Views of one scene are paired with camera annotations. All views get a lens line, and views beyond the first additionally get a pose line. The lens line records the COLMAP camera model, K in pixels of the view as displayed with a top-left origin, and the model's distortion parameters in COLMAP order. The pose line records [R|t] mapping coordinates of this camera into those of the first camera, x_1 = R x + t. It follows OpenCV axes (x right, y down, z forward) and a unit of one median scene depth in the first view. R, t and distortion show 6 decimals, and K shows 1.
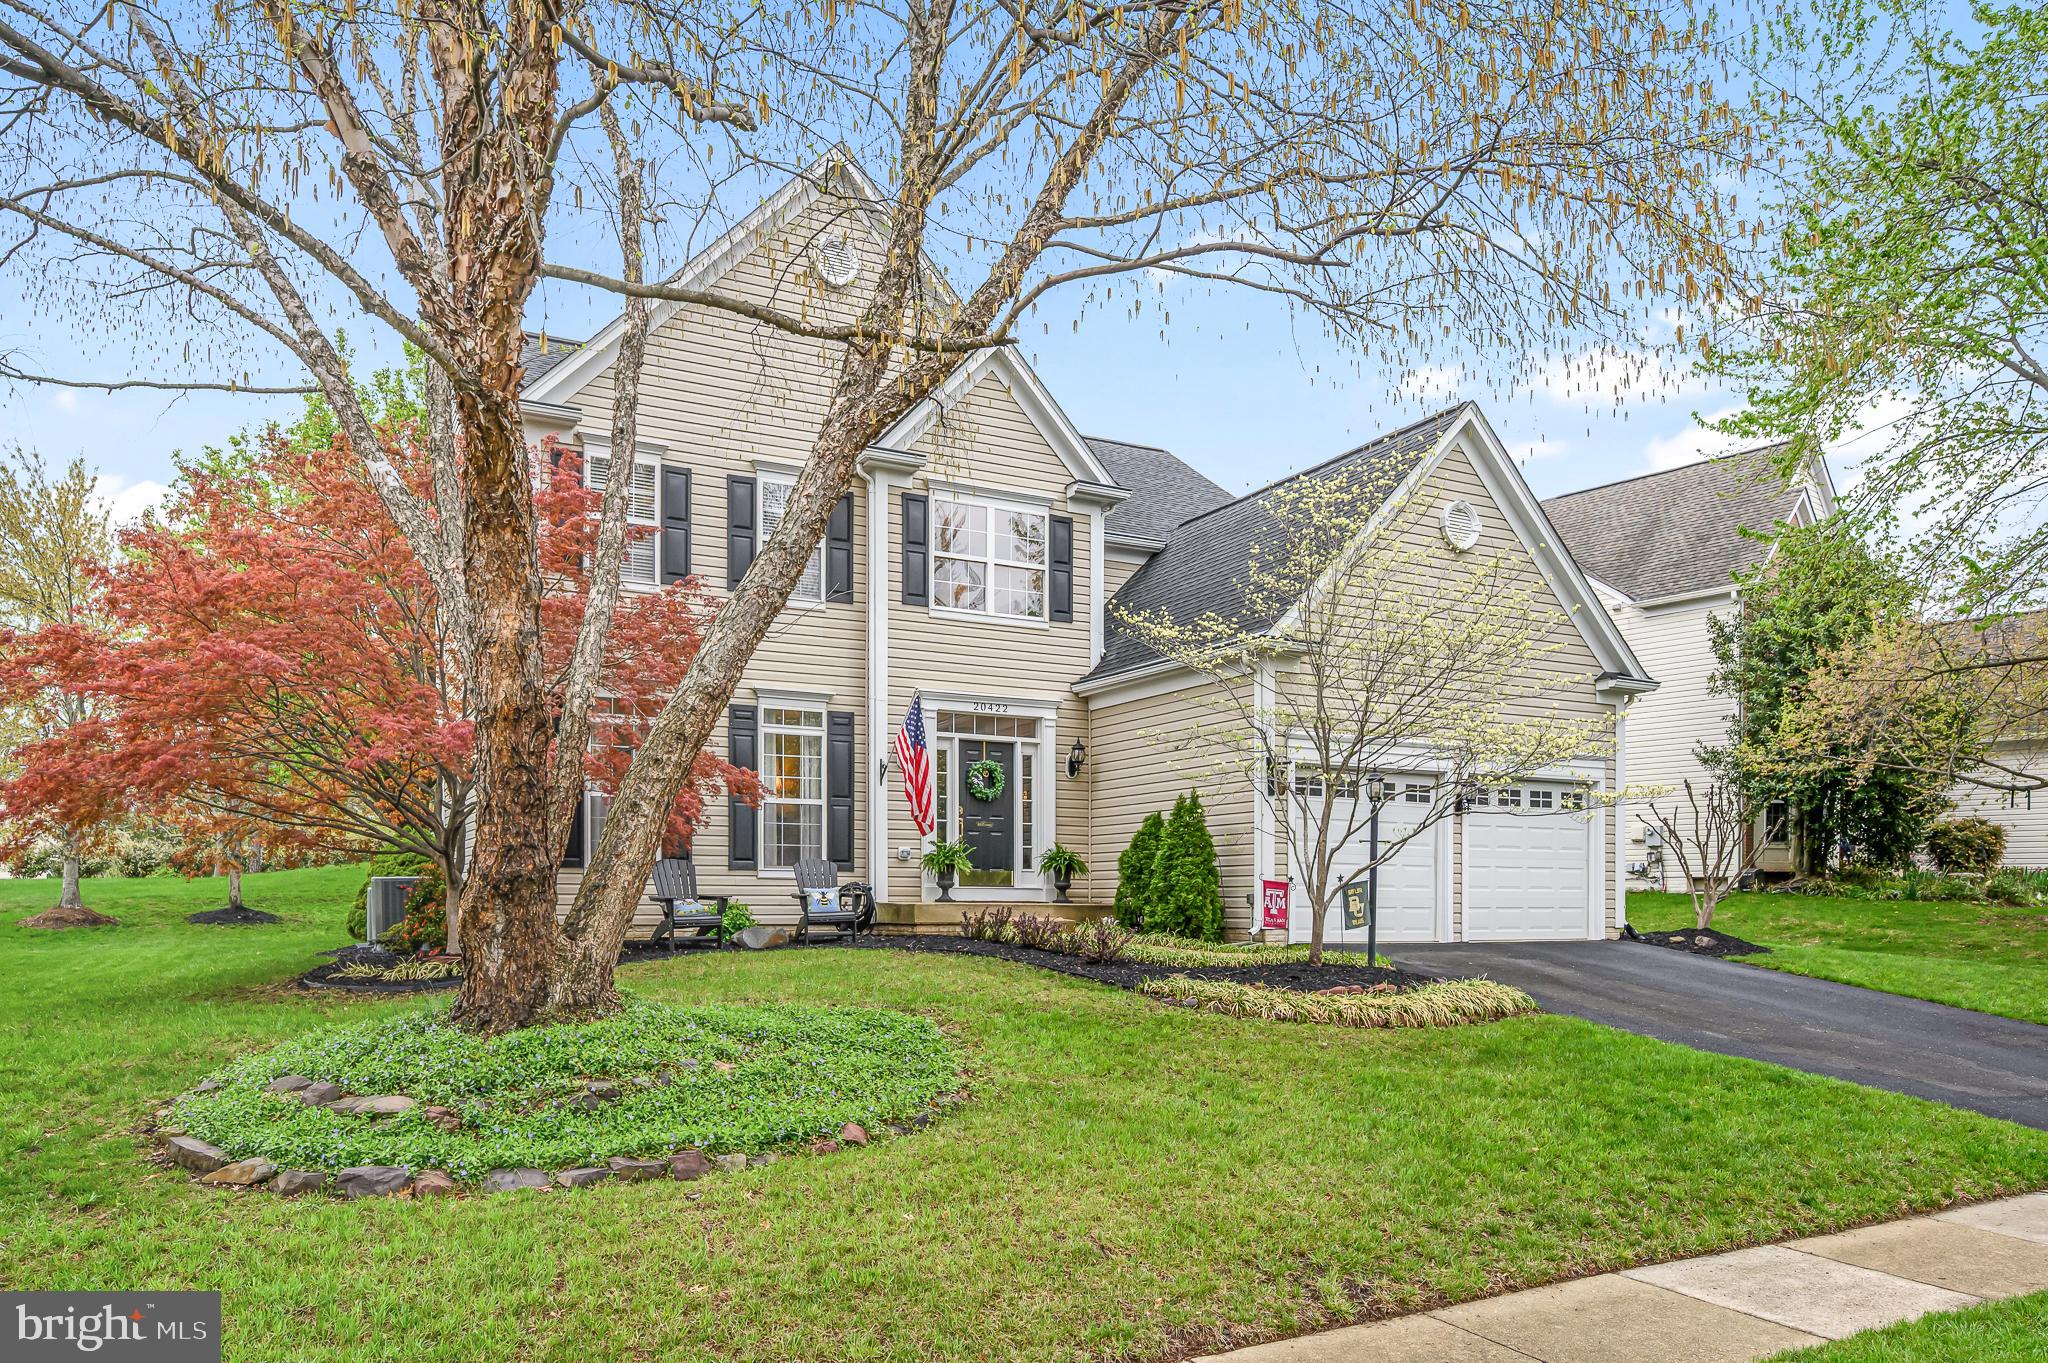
lens RADIAL K [[1277.6, 0, 1018.3], [0, 1277.6, 885.7], [0, 0, 1]] dist [0.001874, 0.000368]
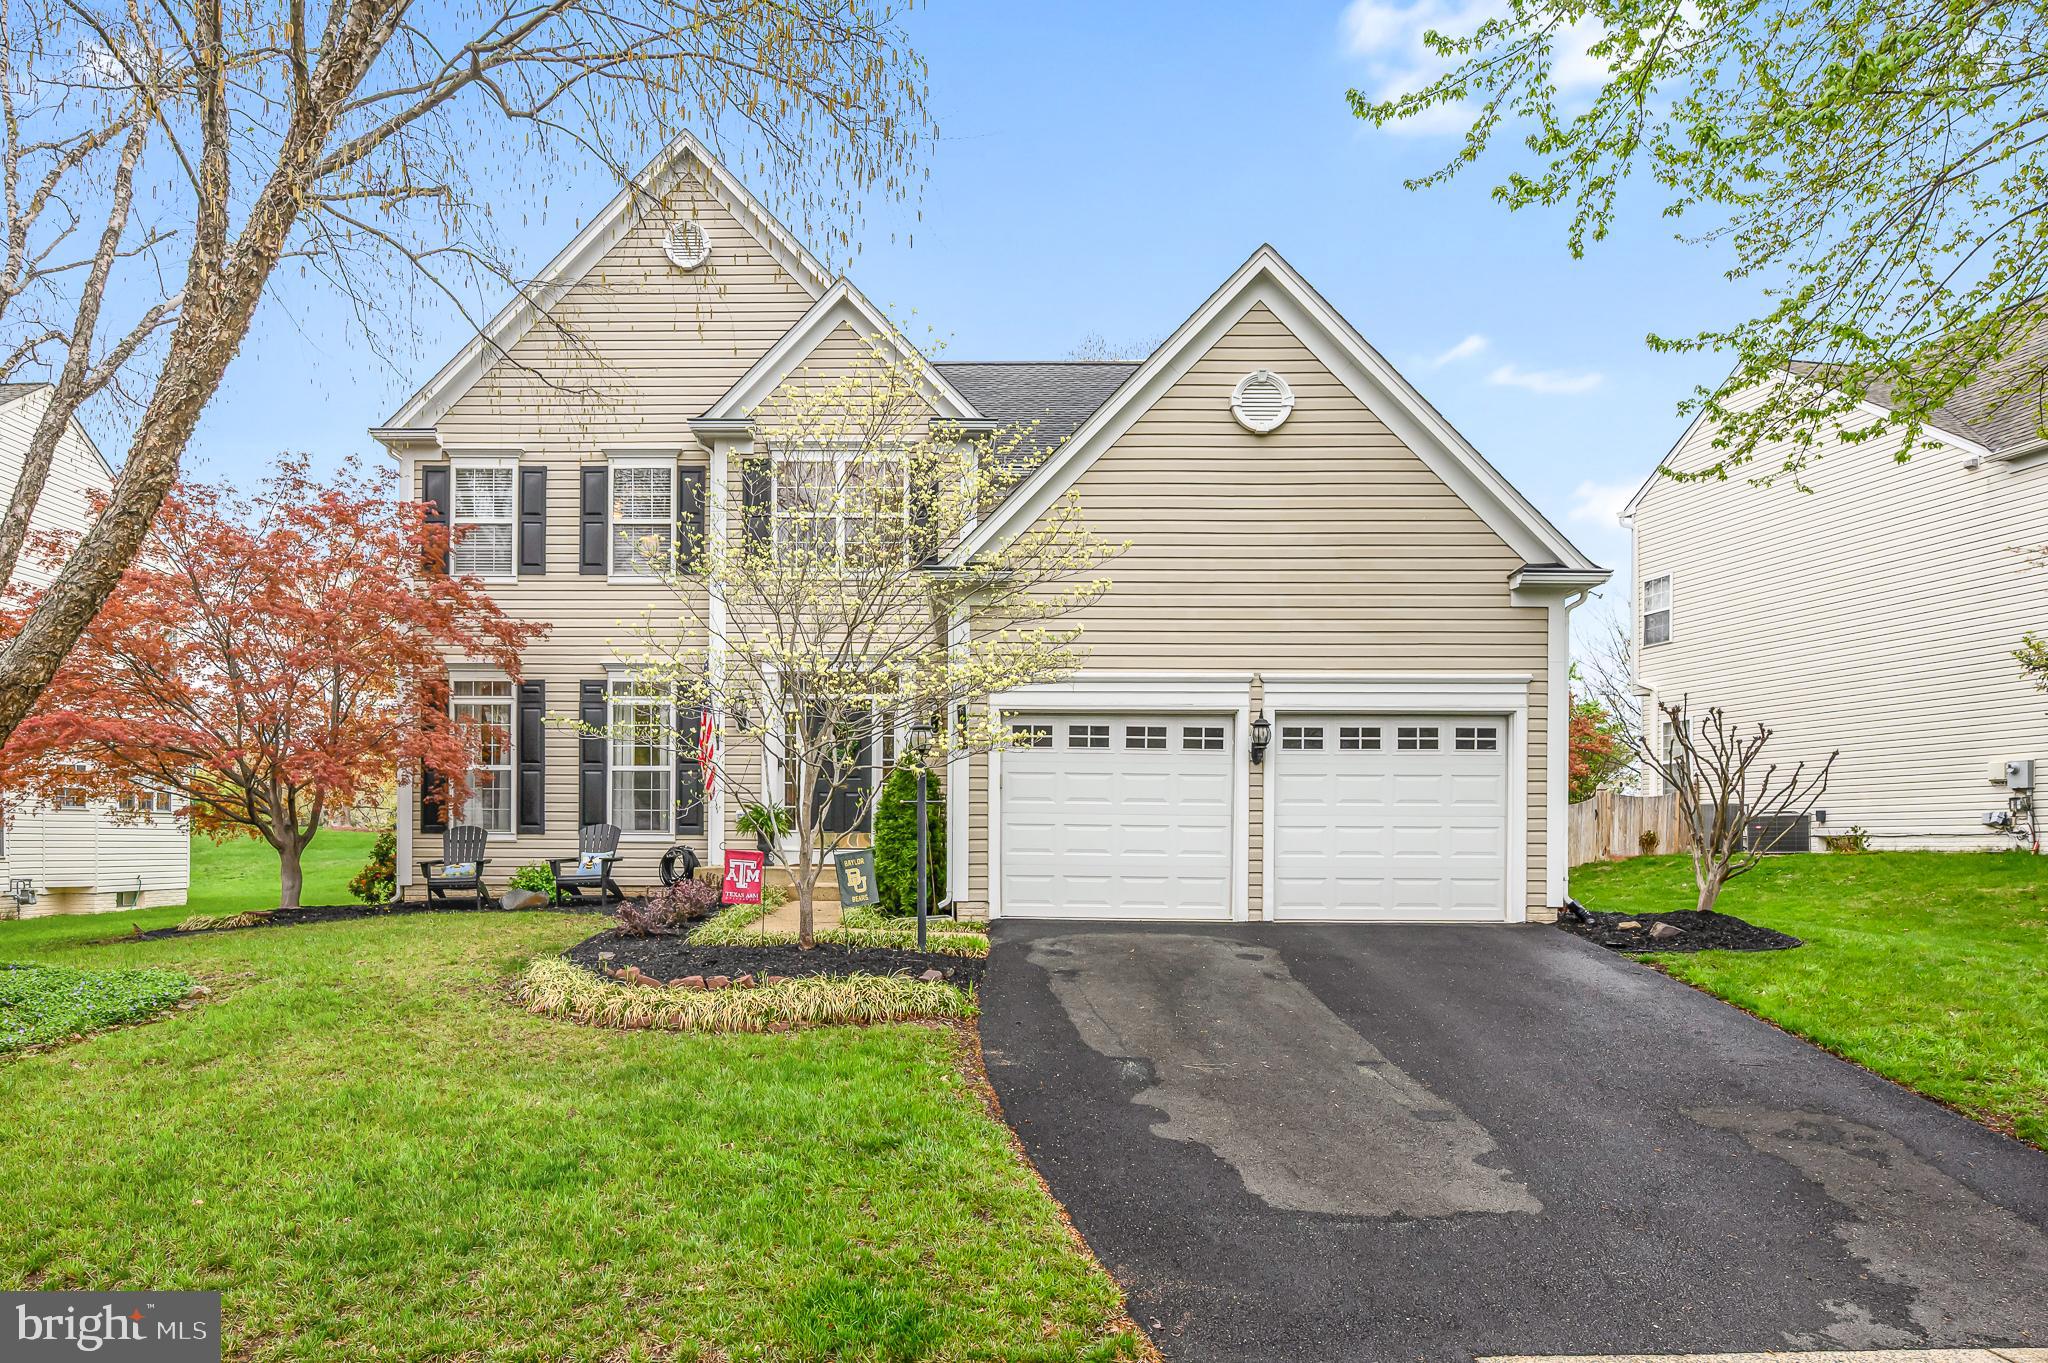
lens RADIAL K [[1189.9, 0, 1025.6], [0, 1189.9, 836.7], [0, 0, 1]] dist [0.007735, 0.001030]
pose [[0.893574, -0.001249, -0.448913, 0.553830], [0.001903, 0.999998, 0.001006, -0.010094], [0.448911, -0.001753, 0.893575, 0.268185]]
